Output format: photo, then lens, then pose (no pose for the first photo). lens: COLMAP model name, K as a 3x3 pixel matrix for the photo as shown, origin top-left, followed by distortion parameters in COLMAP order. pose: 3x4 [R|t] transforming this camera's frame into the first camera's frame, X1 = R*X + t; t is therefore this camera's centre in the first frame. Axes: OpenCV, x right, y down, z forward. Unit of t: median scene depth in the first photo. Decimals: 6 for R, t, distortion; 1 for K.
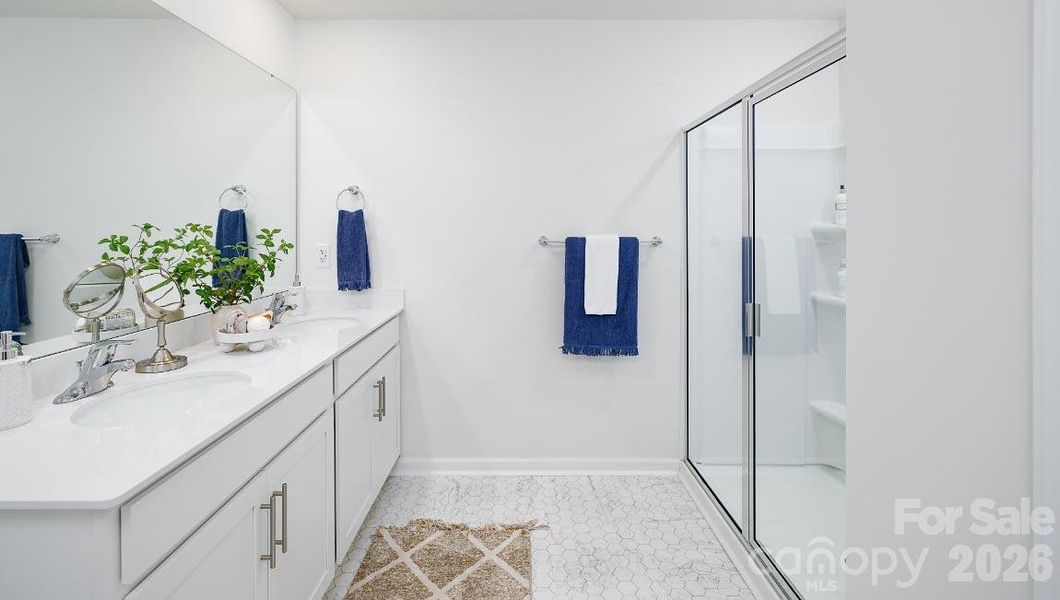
lens RADIAL K [[490.6, 0, 530.0], [0, 490.6, 249.6], [0, 0, 1]] dist [0.000420, 0.000325]
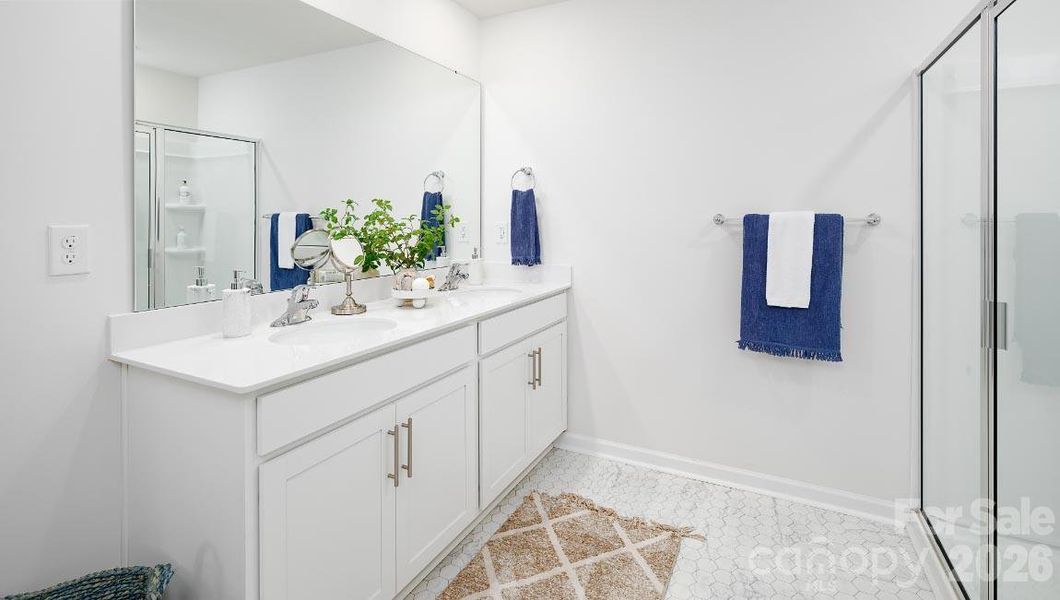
lens RADIAL K [[501.4, 0, 529.9], [0, 501.4, 240.7], [0, 0, 1]] dist [0.002399, 0.000040]
pose [[0.886969, 0.018882, -0.461443, 0.165583], [-0.018875, 0.999811, 0.004630, 0.026921], [0.461444, 0.004603, 0.887158, 0.044023]]
